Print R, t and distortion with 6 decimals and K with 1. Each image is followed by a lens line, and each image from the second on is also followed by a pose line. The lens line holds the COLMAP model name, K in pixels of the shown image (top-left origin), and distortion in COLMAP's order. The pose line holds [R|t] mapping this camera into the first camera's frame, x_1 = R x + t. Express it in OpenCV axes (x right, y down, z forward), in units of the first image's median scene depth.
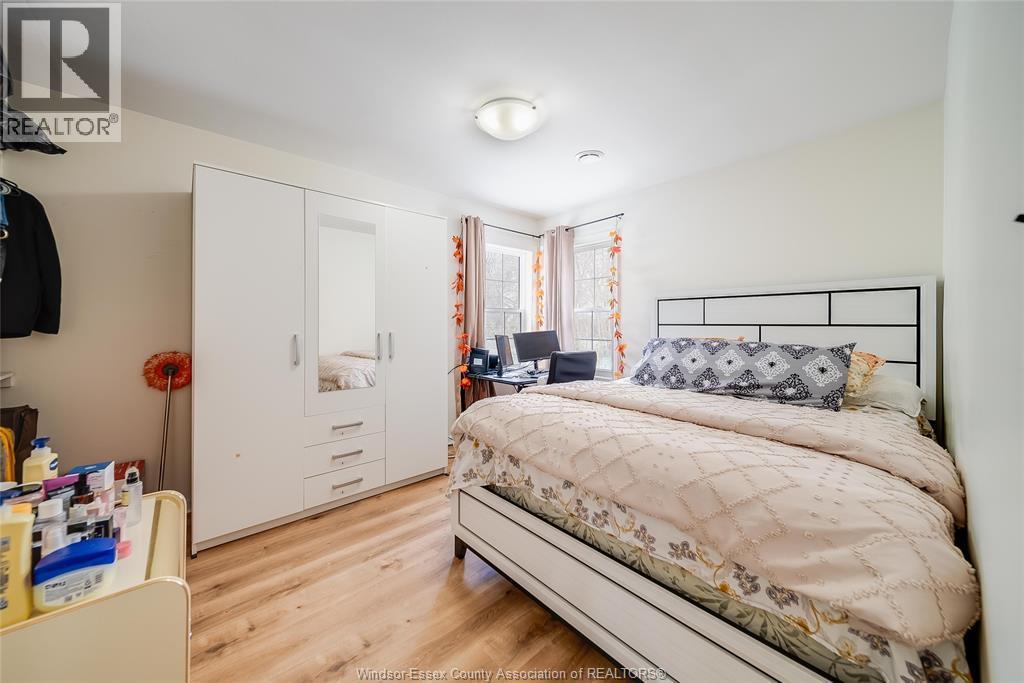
lens RADIAL K [[367.7, 0, 499.2], [0, 367.7, 326.7], [0, 0, 1]] dist [0.001360, 0.000117]
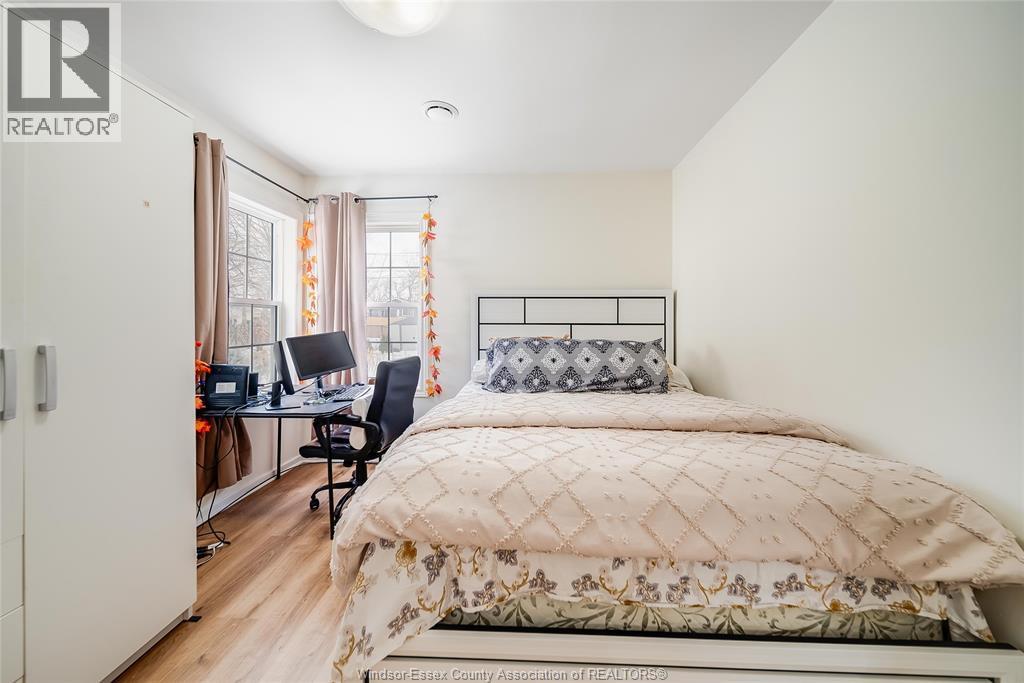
lens RADIAL K [[371.2, 0, 513.2], [0, 371.2, 321.2], [0, 0, 1]] dist [-0.003571, -0.000338]
pose [[0.681294, 0.002279, 0.732007, -0.305542], [0.004835, 0.999959, -0.007613, -0.006671], [-0.731994, 0.008726, 0.681255, 0.456197]]
